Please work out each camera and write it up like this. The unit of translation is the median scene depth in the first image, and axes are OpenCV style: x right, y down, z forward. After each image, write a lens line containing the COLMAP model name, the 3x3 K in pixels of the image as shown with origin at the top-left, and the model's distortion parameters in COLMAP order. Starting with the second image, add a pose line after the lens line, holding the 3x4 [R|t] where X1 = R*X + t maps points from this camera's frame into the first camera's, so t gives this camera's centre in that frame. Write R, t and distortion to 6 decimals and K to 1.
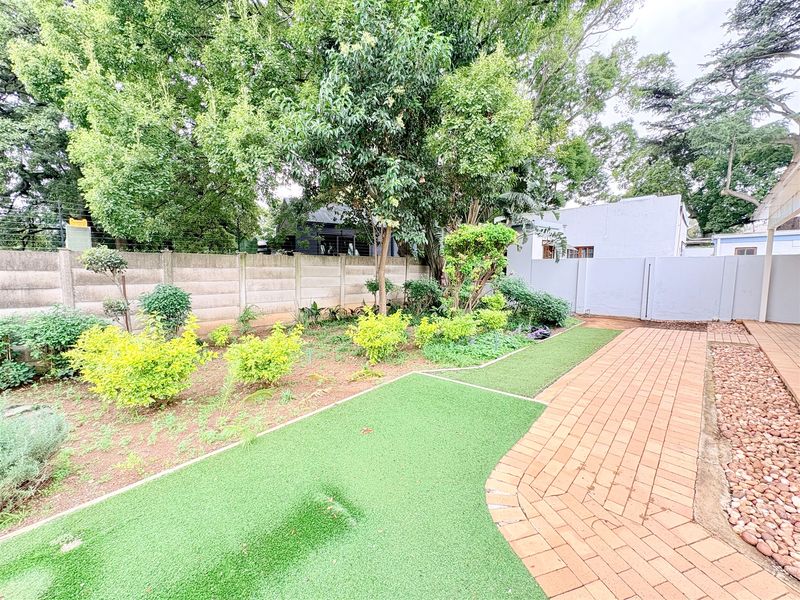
lens RADIAL K [[318.4, 0, 399.4], [0, 318.4, 300.8], [0, 0, 1]] dist [-0.000771, -0.000335]
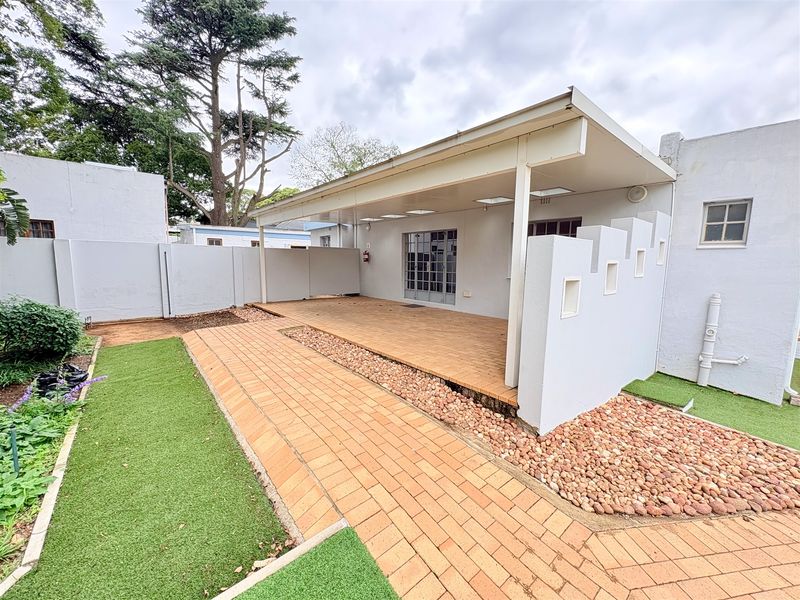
lens RADIAL K [[318.4, 0, 399.8], [0, 318.4, 300.2], [0, 0, 1]] dist [-0.000771, -0.000335]
pose [[0.098282, -0.125123, 0.987261, -0.002170], [0.079551, 0.989877, 0.117535, -0.026563], [-0.991974, 0.066986, 0.107240, 0.208951]]
